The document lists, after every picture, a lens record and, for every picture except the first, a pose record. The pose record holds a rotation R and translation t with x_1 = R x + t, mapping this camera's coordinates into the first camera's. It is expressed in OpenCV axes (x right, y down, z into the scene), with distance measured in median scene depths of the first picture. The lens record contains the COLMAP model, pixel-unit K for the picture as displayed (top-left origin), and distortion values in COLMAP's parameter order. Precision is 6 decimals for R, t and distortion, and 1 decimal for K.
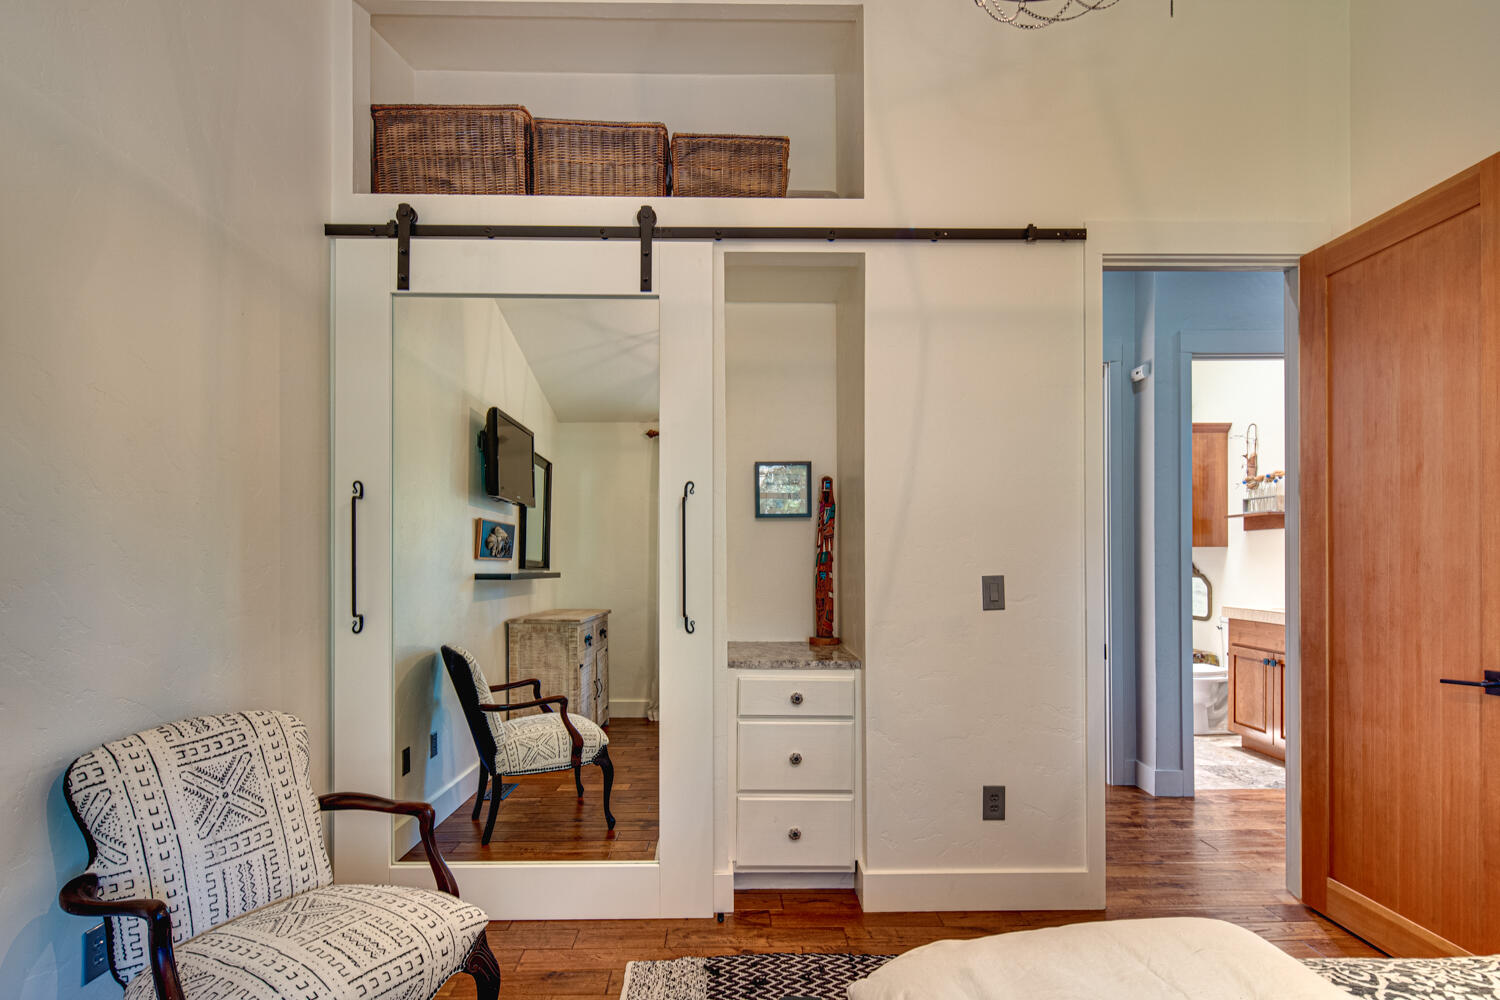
lens RADIAL K [[739.2, 0, 735.8], [0, 739.2, 561.7], [0, 0, 1]] dist [-0.000657, -0.001046]
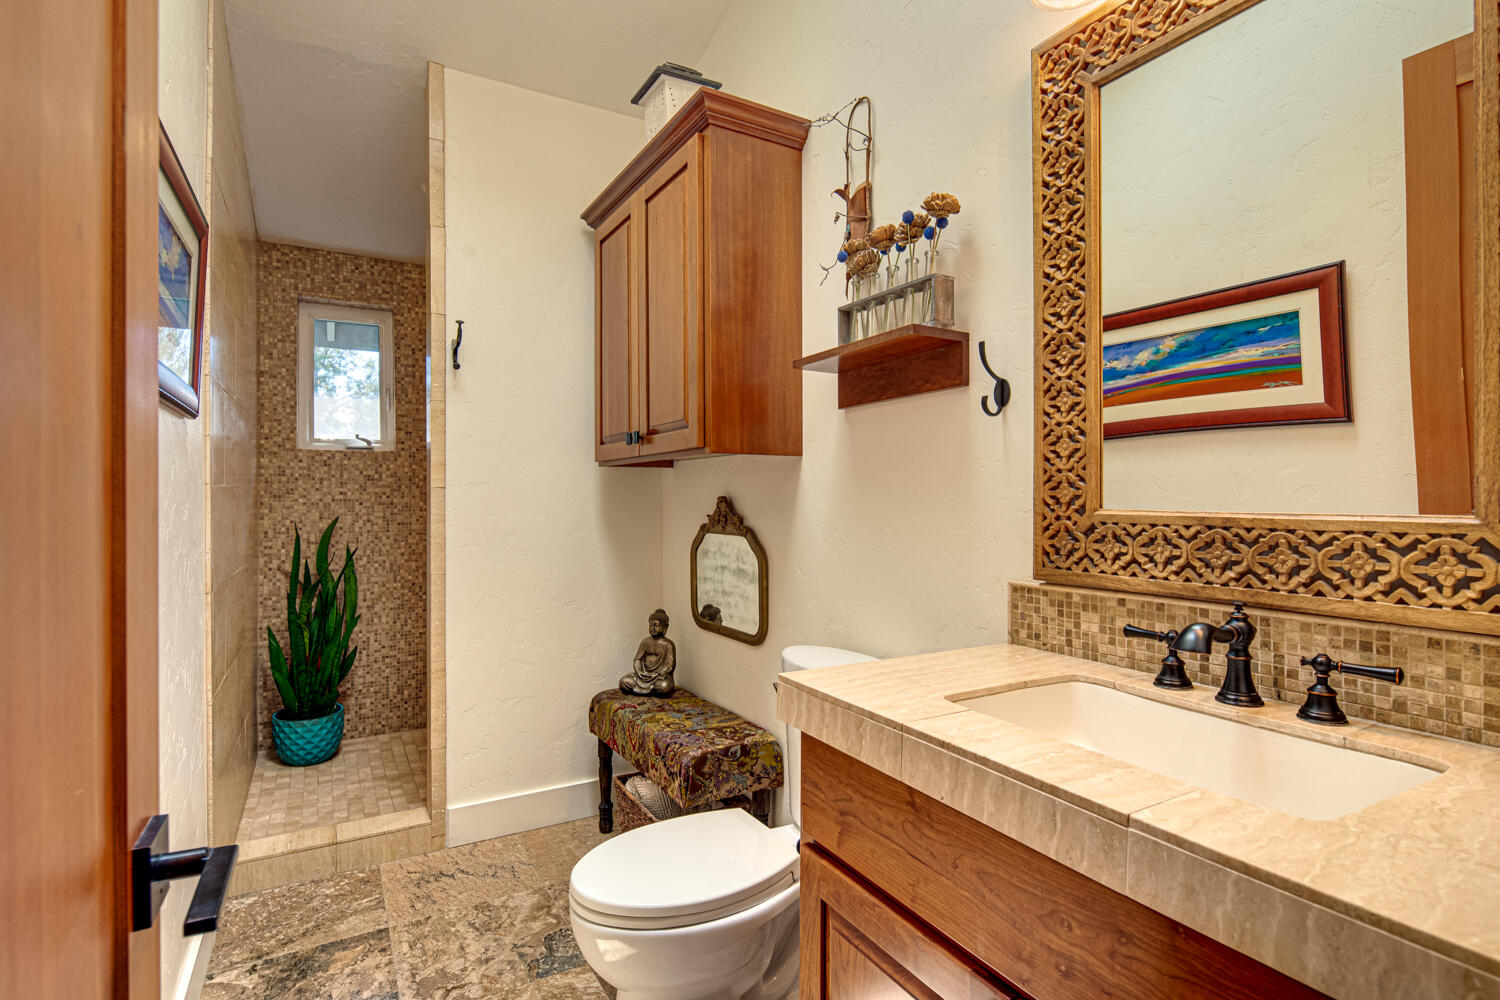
lens RADIAL K [[739.2, 0, 751.5], [0, 739.2, 497.4], [0, 0, 1]] dist [-0.000657, -0.001046]
pose [[0.870163, 0.004639, 0.492742, 0.481806], [-0.000987, 0.999970, -0.007671, 0.003985], [-0.492763, 0.006189, 0.870142, 0.719761]]
